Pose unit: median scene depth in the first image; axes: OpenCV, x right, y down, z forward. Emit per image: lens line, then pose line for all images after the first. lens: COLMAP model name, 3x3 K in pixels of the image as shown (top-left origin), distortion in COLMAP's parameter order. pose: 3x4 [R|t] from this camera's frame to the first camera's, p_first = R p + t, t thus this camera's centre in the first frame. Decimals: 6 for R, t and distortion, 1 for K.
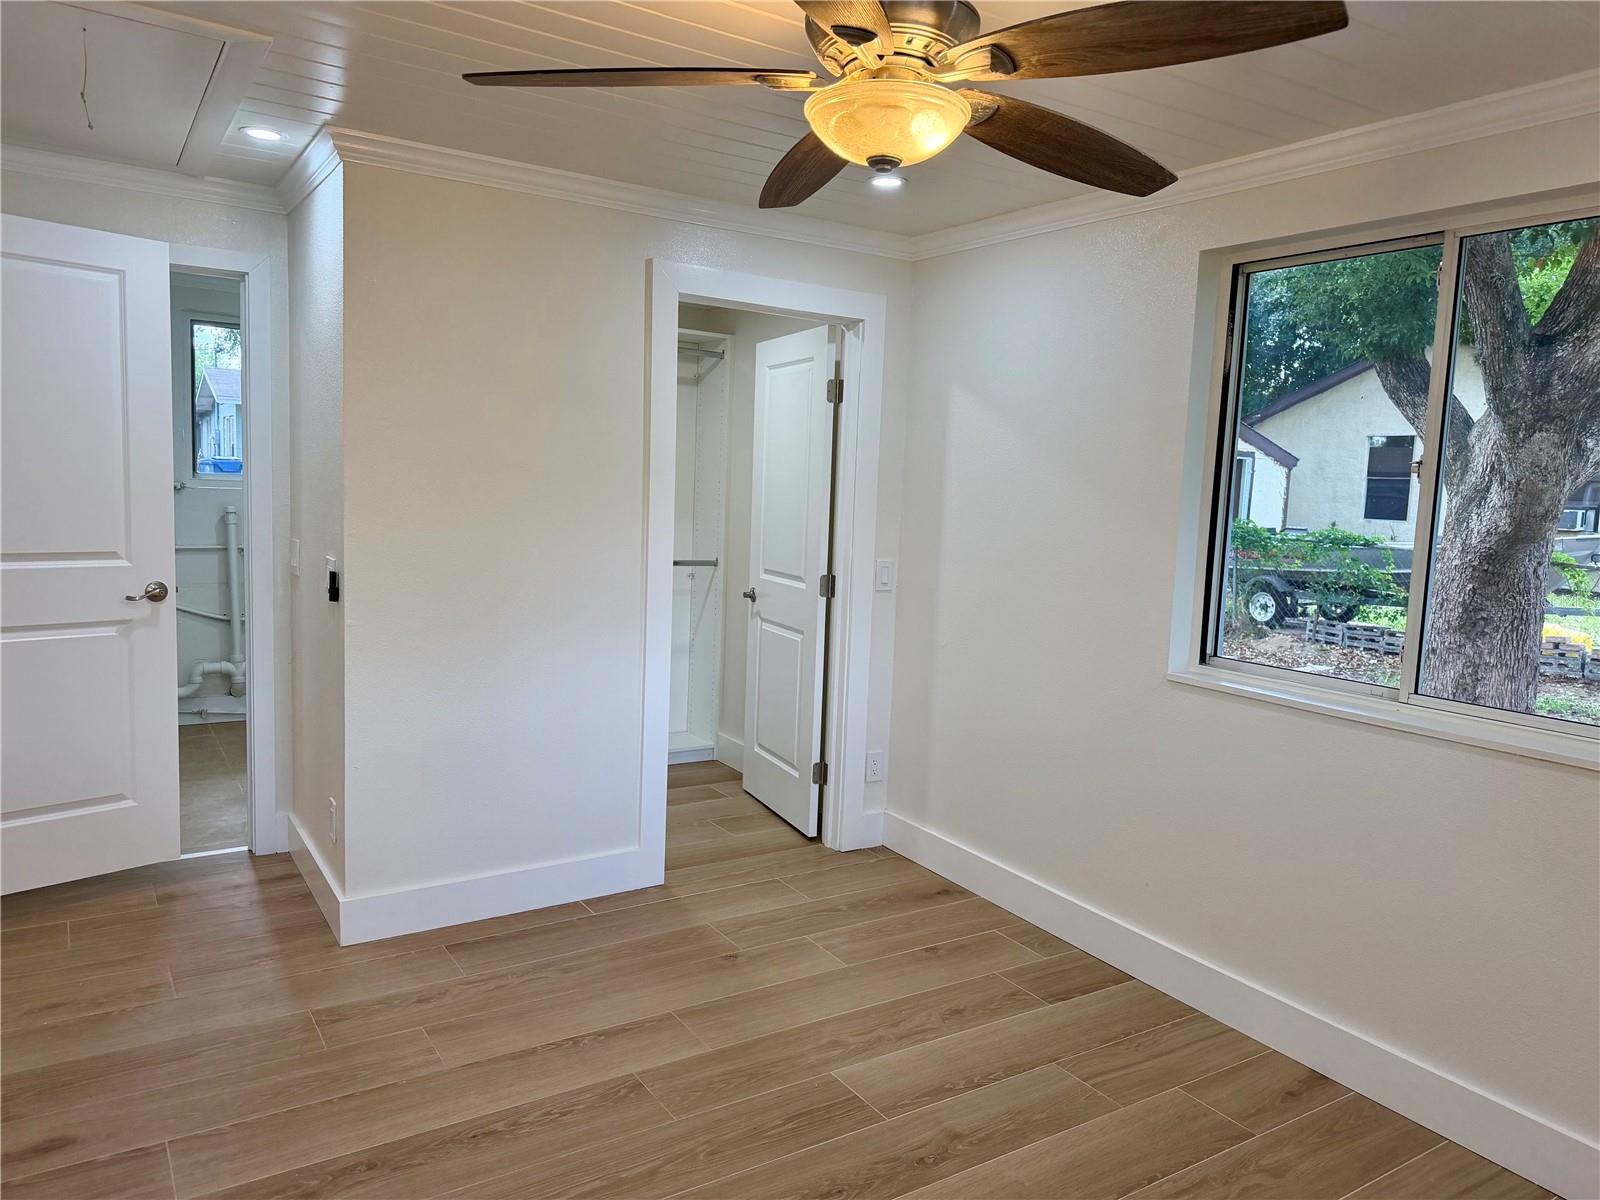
lens RADIAL K [[1124.0, 0, 805.8], [0, 1124.0, 608.0], [0, 0, 1]] dist [0.074311, -0.110170]
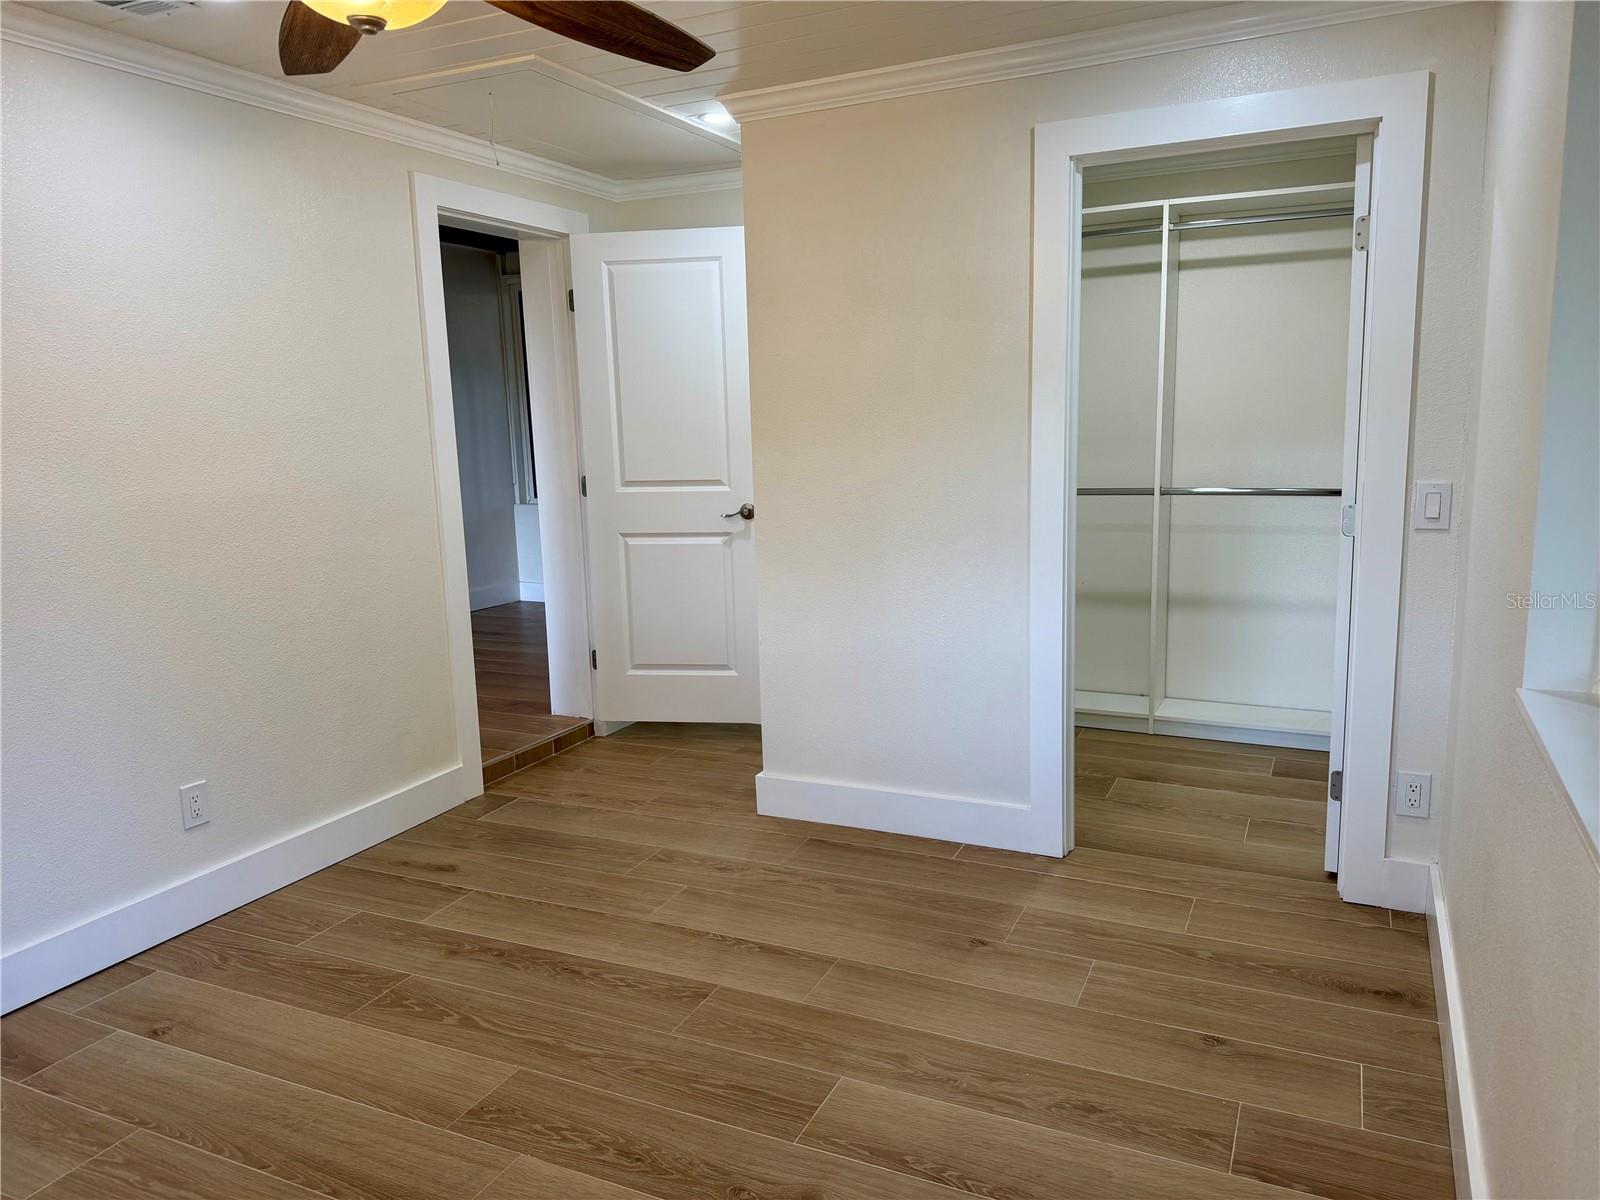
lens RADIAL K [[1112.9, 0, 802.2], [0, 1112.9, 584.5], [0, 0, 1]] dist [0.188687, -0.321271]
pose [[0.520083, 0.072265, -0.851053, 0.625772], [-0.051191, 0.997260, 0.053397, -0.003267], [0.852580, 0.015796, 0.522357, 0.460839]]
